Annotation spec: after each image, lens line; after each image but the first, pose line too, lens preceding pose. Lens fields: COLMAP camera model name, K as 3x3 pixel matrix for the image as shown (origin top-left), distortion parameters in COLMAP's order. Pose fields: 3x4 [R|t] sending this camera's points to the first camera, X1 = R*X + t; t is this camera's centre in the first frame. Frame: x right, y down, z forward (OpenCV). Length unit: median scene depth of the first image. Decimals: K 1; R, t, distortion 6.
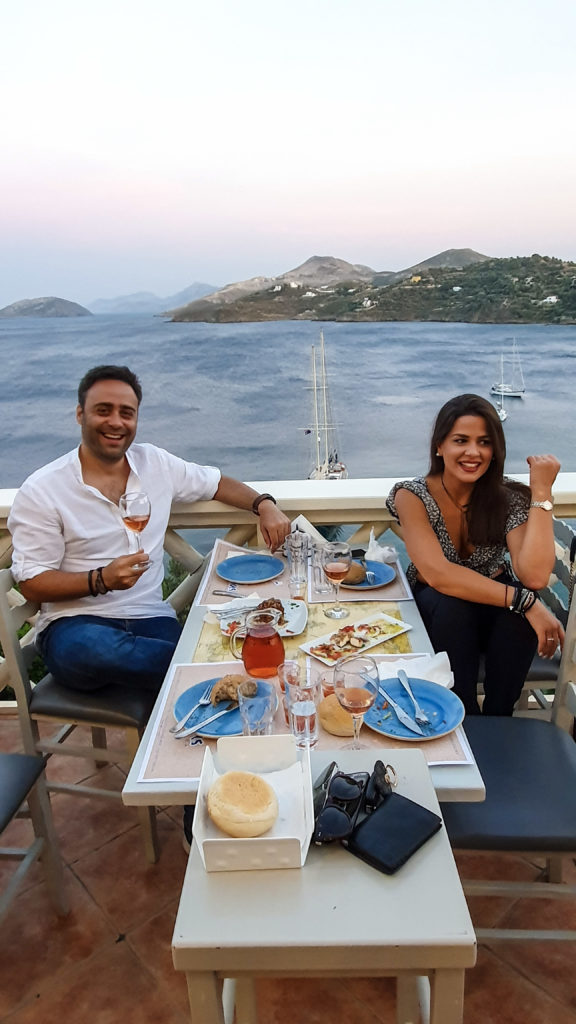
lens RADIAL K [[664.8, 0, 288.0], [0, 664.8, 512.0], [0, 0, 1]] dist [-0.002085, -0.000188]
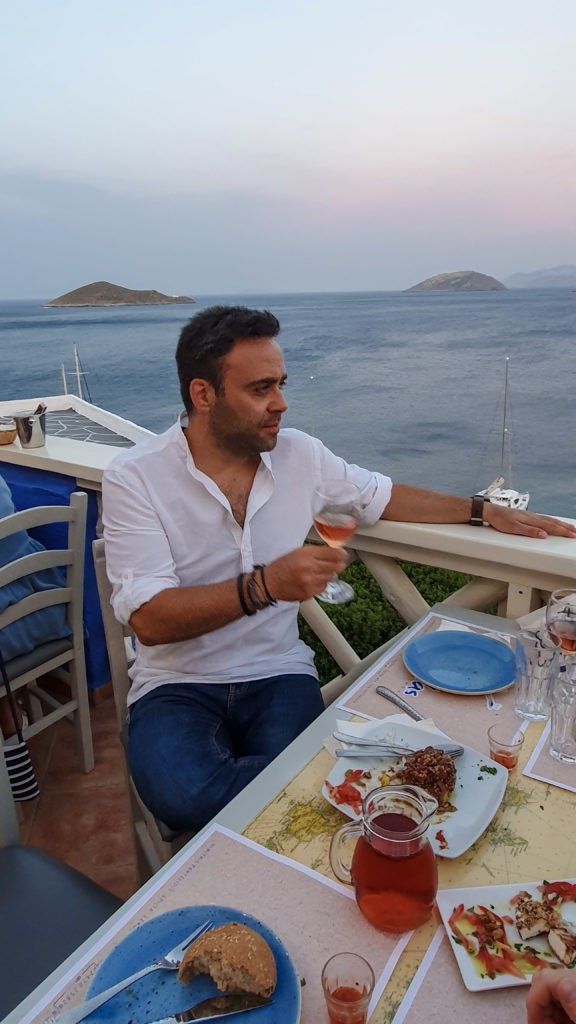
lens RADIAL K [[664.8, 0, 288.0], [0, 664.8, 512.0], [0, 0, 1]] dist [-0.002085, -0.000188]
pose [[0.837408, 0.177980, -0.516790, 0.126175], [-0.159914, 0.983906, 0.079729, -0.091102], [0.522663, 0.015876, 0.852392, 0.521252]]
